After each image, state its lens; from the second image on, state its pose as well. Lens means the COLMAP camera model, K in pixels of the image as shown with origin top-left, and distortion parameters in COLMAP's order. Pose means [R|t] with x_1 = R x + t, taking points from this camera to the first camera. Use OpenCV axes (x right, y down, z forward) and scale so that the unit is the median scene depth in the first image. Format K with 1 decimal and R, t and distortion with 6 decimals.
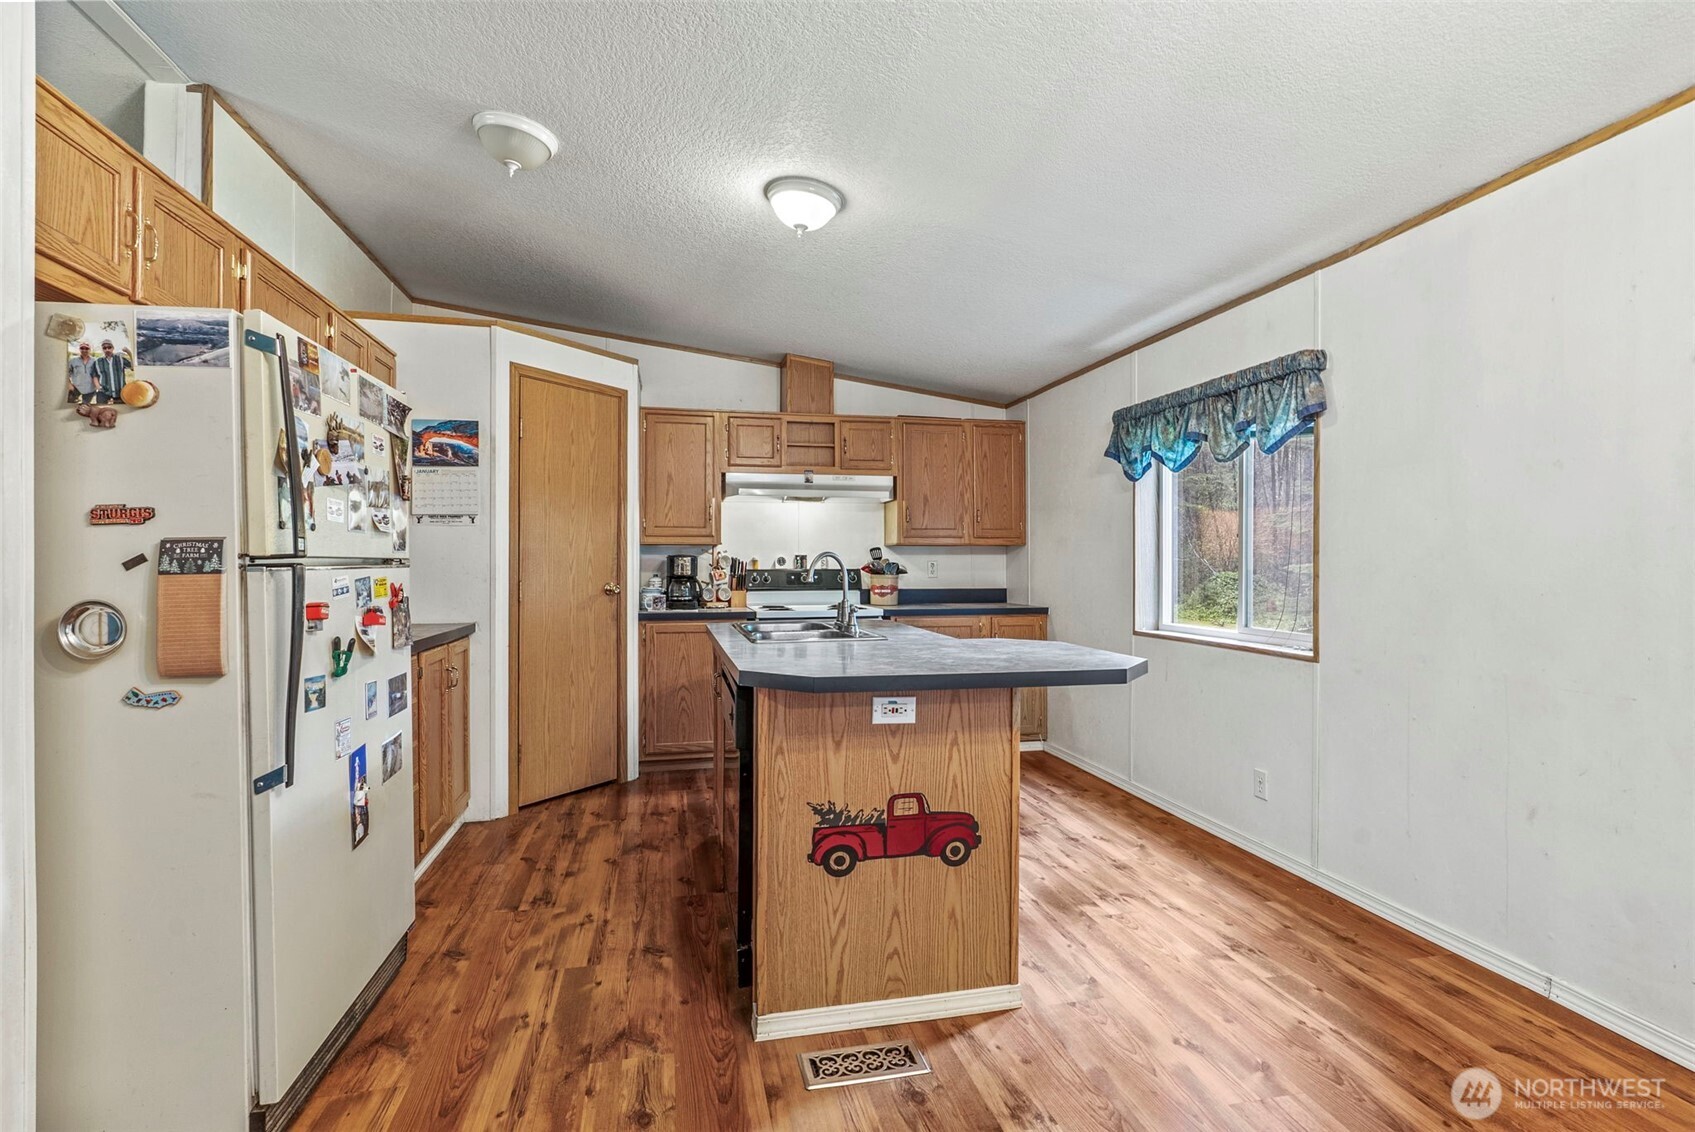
lens RADIAL K [[810.1, 0, 851.0], [0, 810.1, 563.1], [0, 0, 1]] dist [-0.005419, 0.000422]
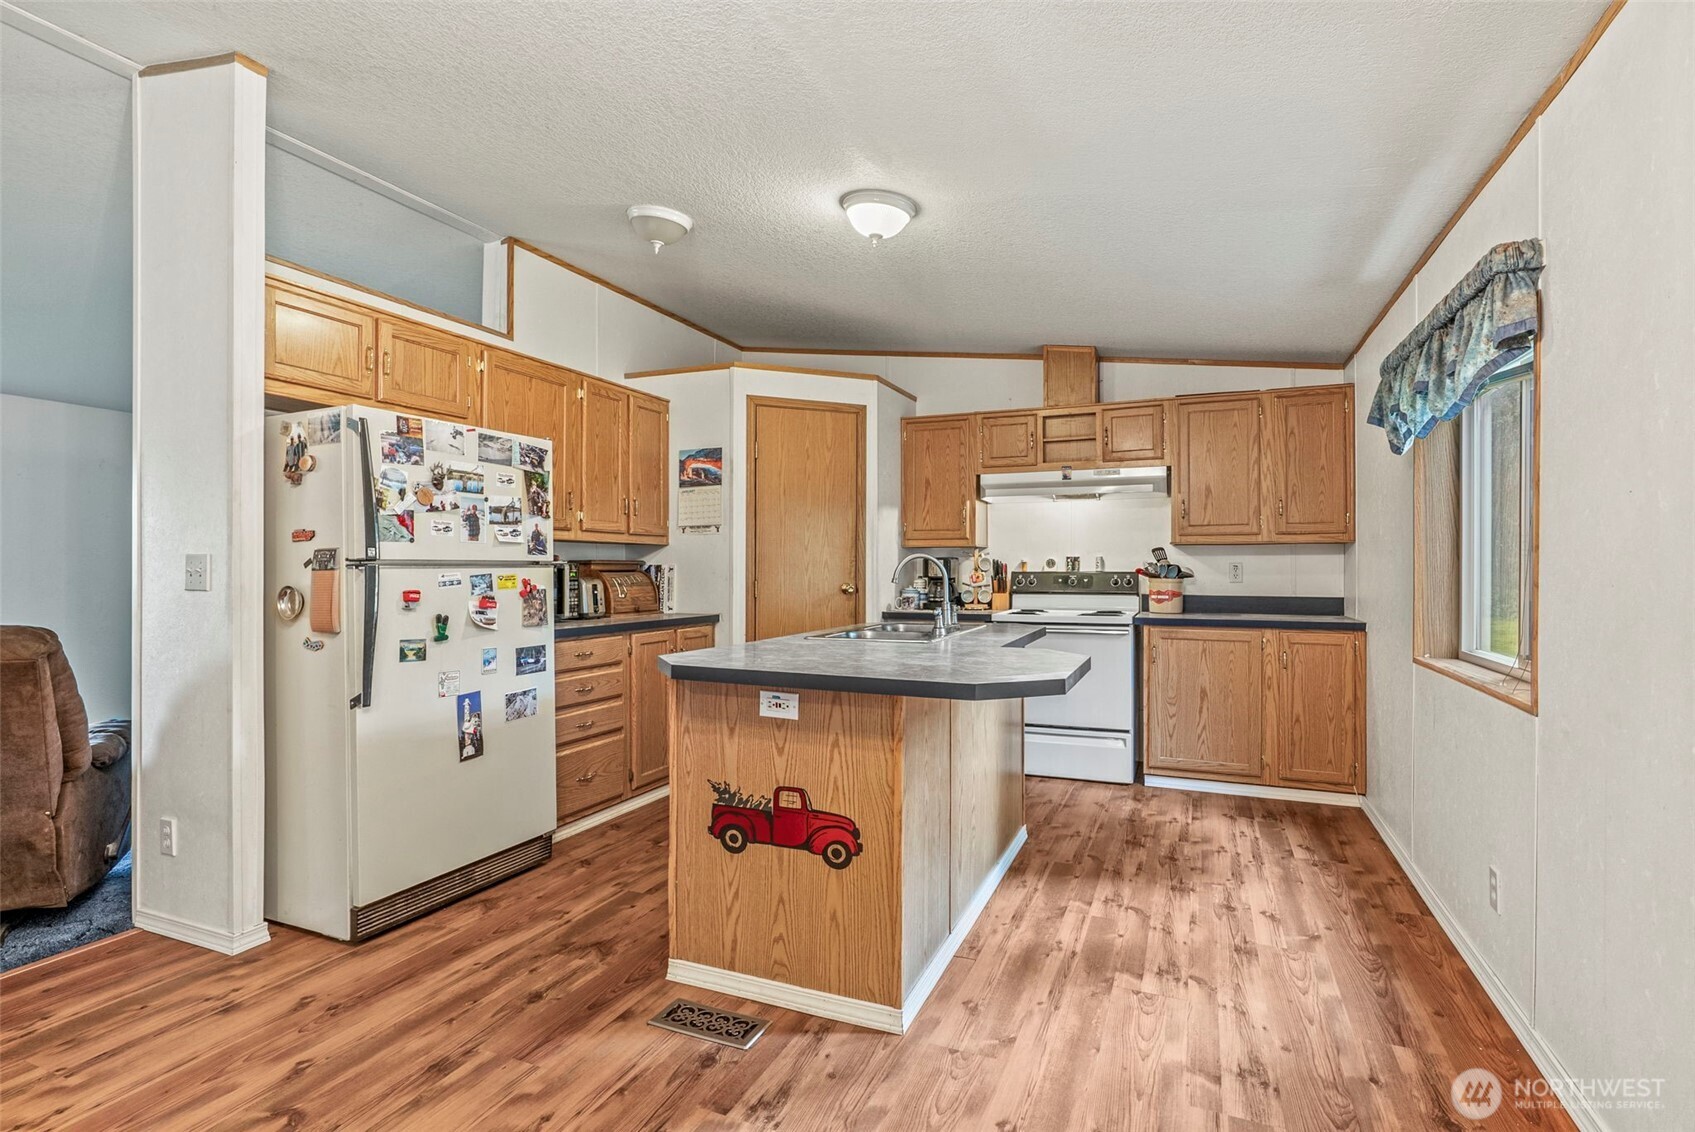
lens RADIAL K [[827.3, 0, 847.5], [0, 827.3, 566.0], [0, 0, 1]] dist [-0.004310, 0.000404]
pose [[0.811155, 0.000850, -0.584831, 0.528319], [-0.000760, 1.000000, 0.000400, 0.001561], [0.584831, 0.000120, 0.811155, 0.132831]]
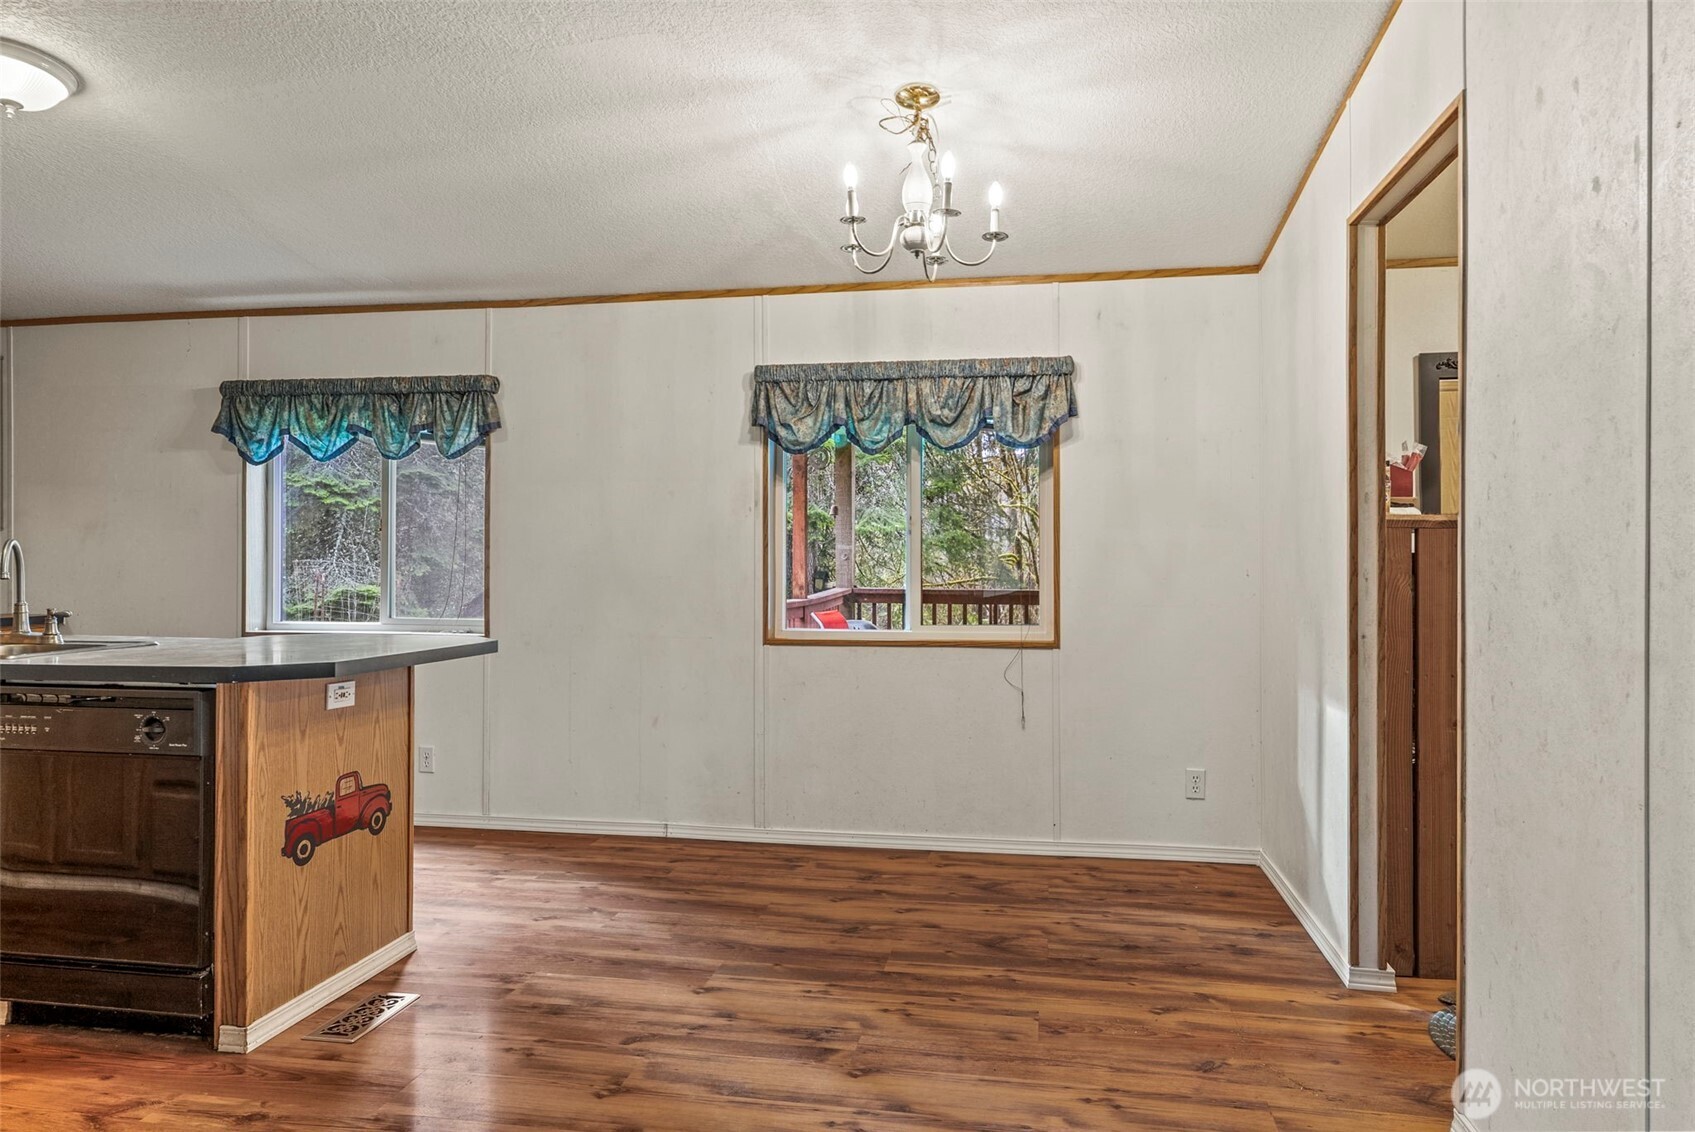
lens RADIAL K [[1089.5, 0, 849.7], [0, 1089.5, 558.1], [0, 0, 1]] dist [-0.005658, 0.004135]
pose [[0.392155, 0.001961, 0.919897, -0.693556], [-0.001883, 0.999997, -0.001329, 0.004123], [-0.919897, -0.001211, 0.392158, -0.108835]]
